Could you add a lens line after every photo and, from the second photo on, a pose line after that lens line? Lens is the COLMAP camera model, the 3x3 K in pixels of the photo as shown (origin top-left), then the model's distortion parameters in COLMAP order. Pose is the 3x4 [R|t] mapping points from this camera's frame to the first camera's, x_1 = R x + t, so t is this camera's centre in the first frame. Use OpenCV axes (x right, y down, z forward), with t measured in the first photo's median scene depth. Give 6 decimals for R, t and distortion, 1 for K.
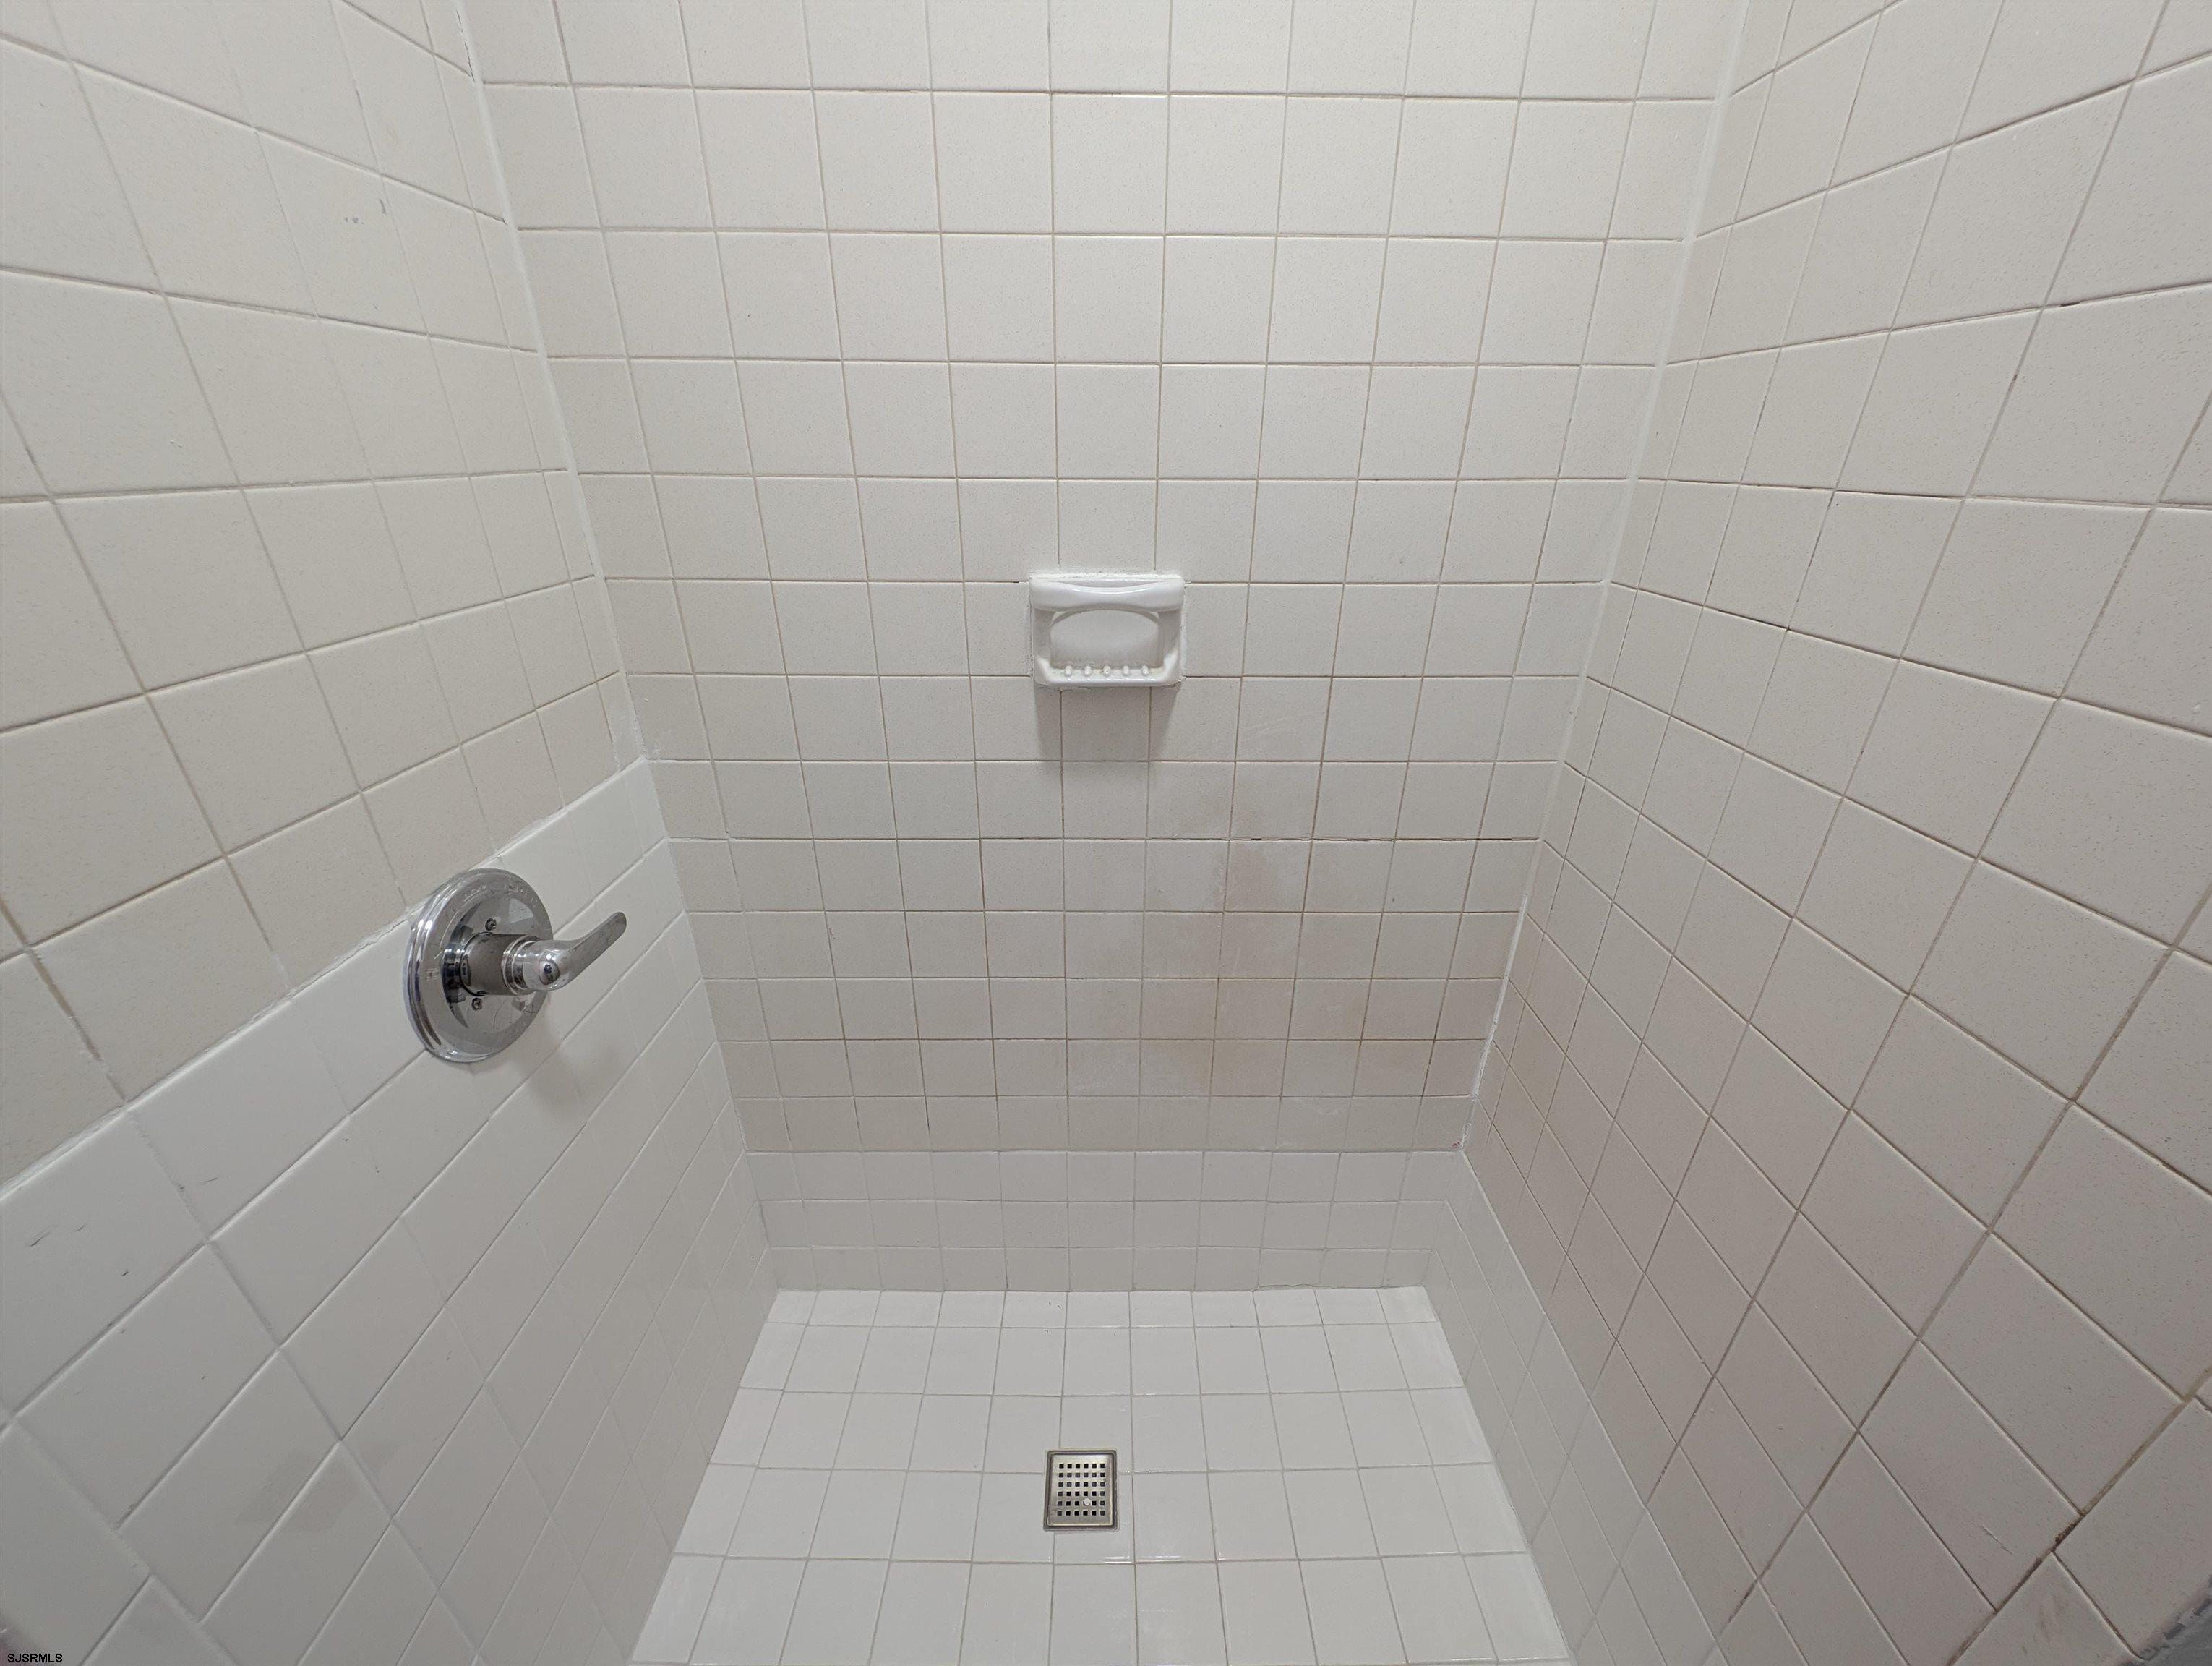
lens RADIAL K [[829.6, 0, 1107.6], [0, 829.6, 831.5], [0, 0, 1]] dist [0.007337, -0.004692]
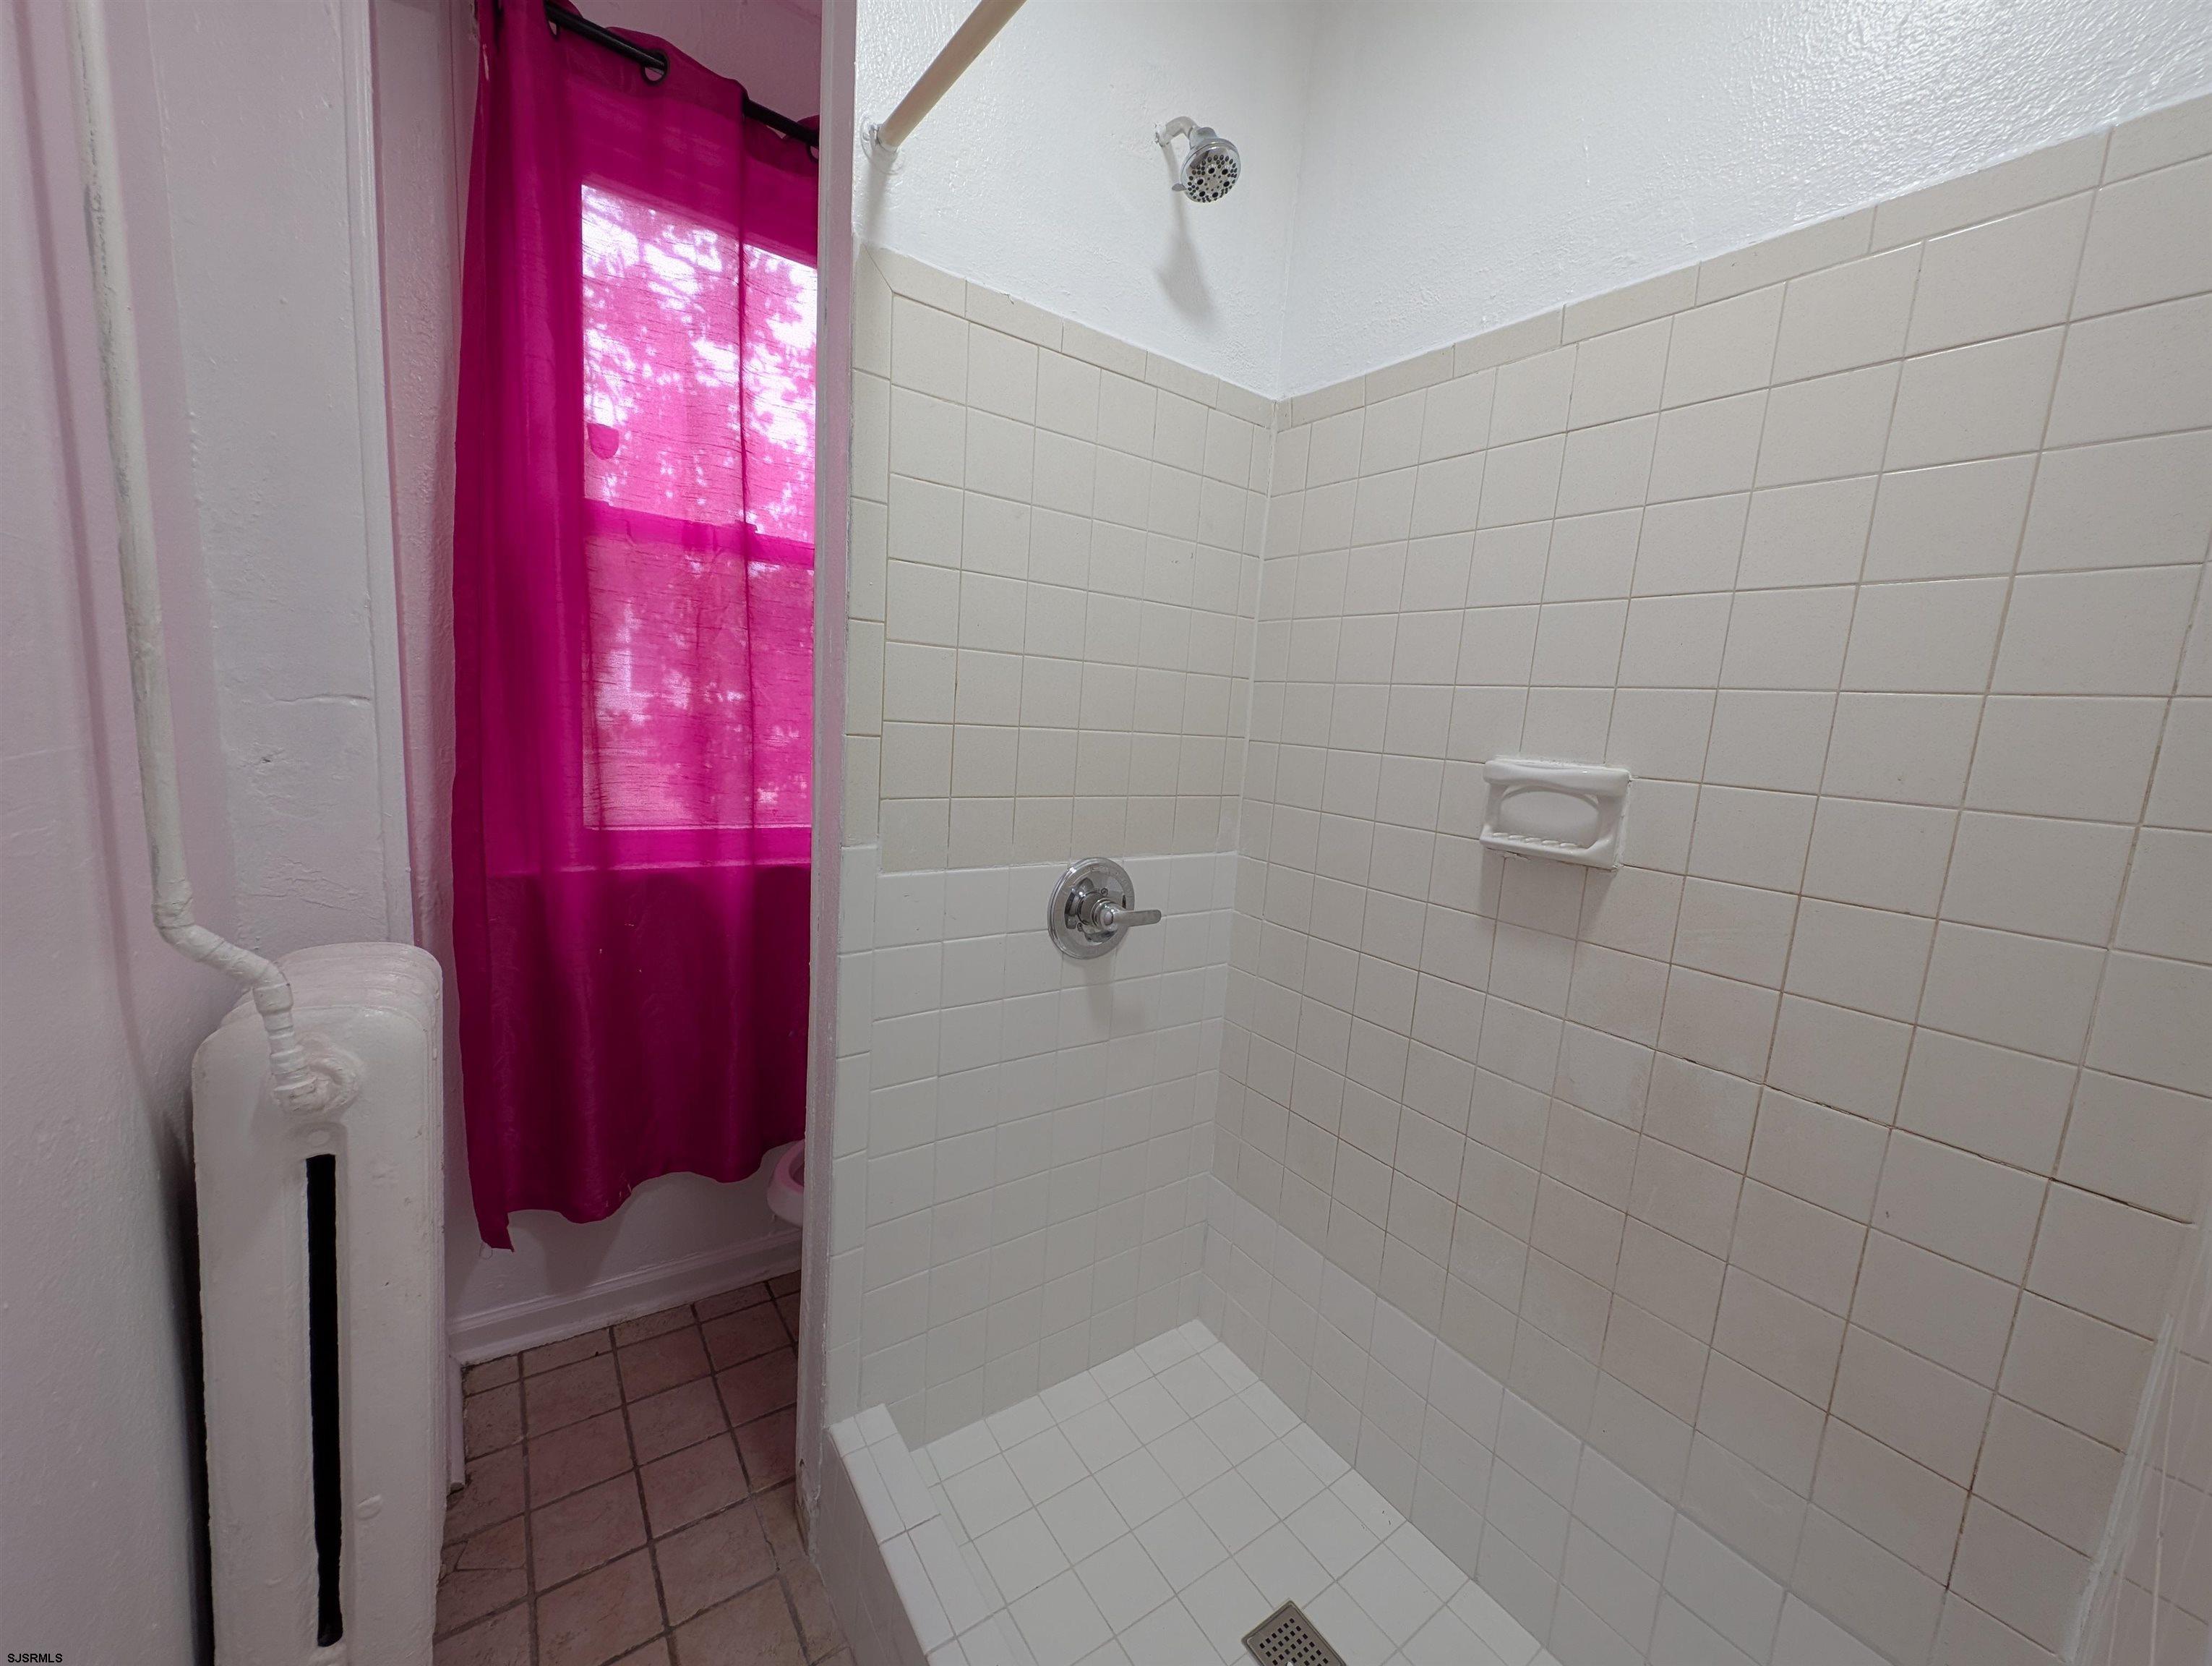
lens RADIAL K [[829.6, 0, 1107.2], [0, 829.6, 826.3], [0, 0, 1]] dist [0.007337, -0.004692]
pose [[0.577796, 0.148205, -0.802613, 0.567687], [-0.401635, 0.907701, -0.121524, 0.161845], [0.710522, 0.392573, 0.583990, -0.092671]]
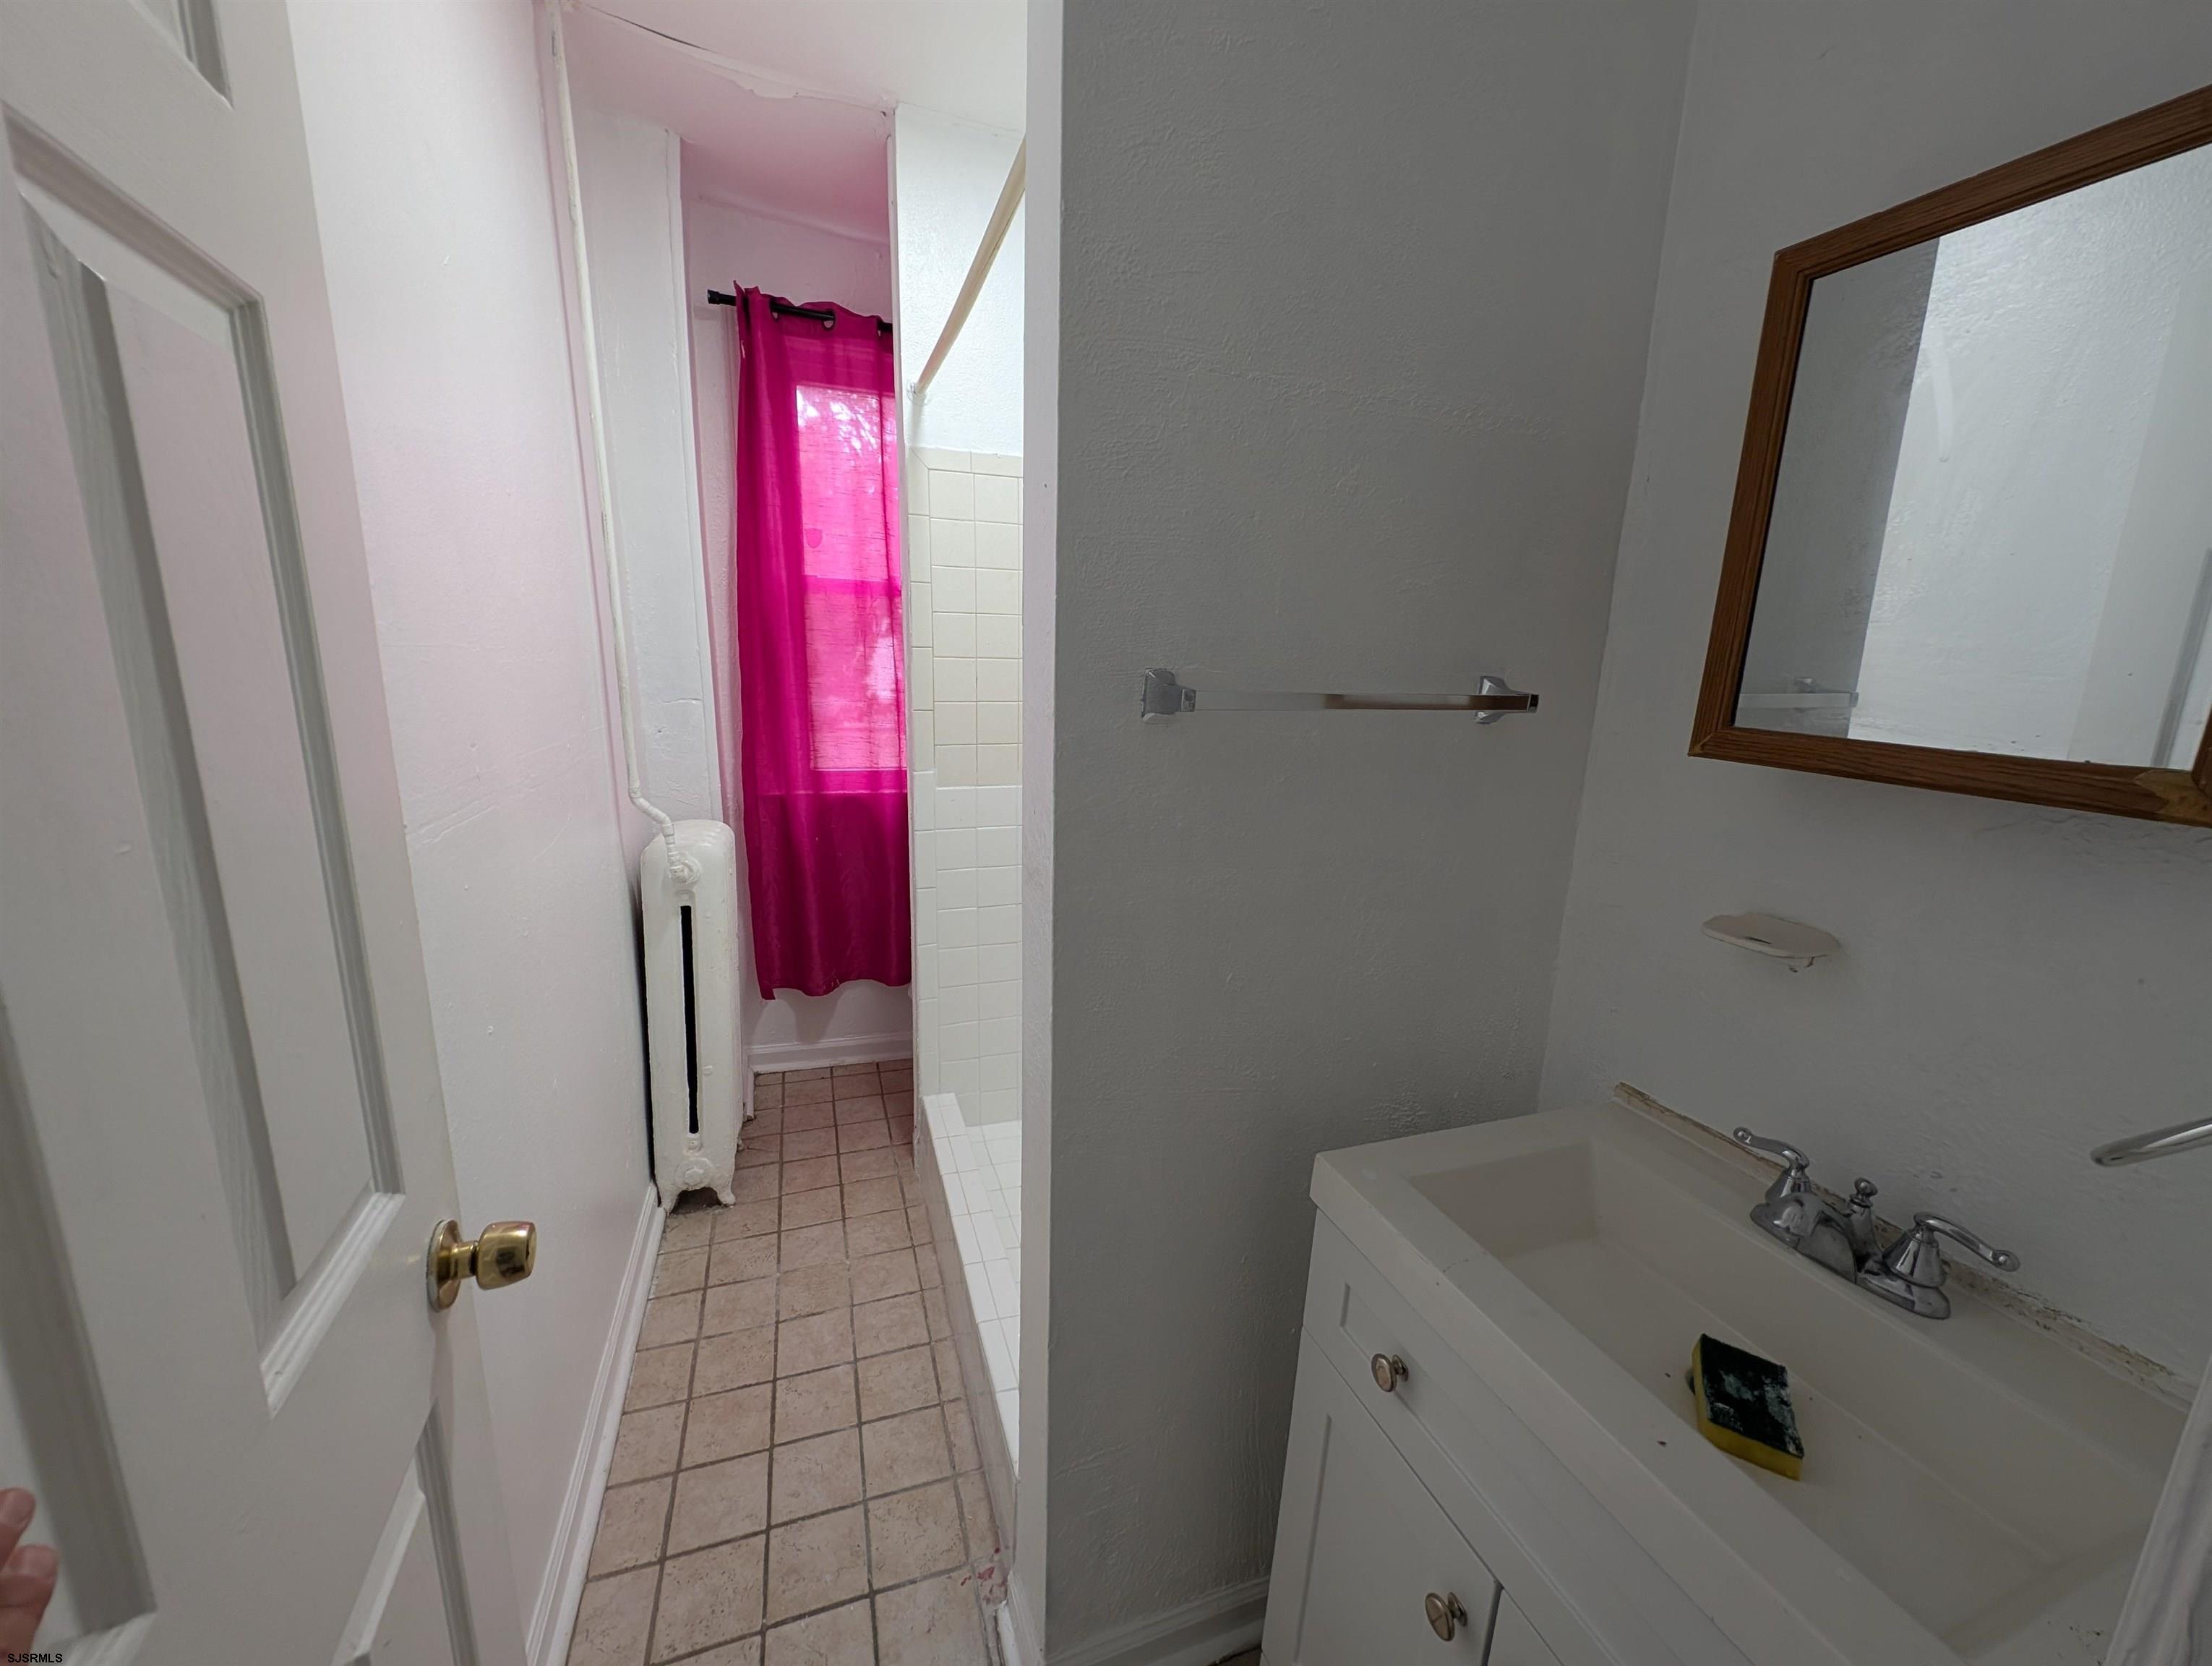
lens RADIAL K [[829.6, 0, 1106.8], [0, 829.6, 828.2], [0, 0, 1]] dist [0.007337, -0.004692]
pose [[0.329809, 0.190614, -0.924604, 1.605984], [-0.416814, 0.908174, 0.038548, 0.036816], [0.847049, 0.372674, 0.378975, 0.000738]]
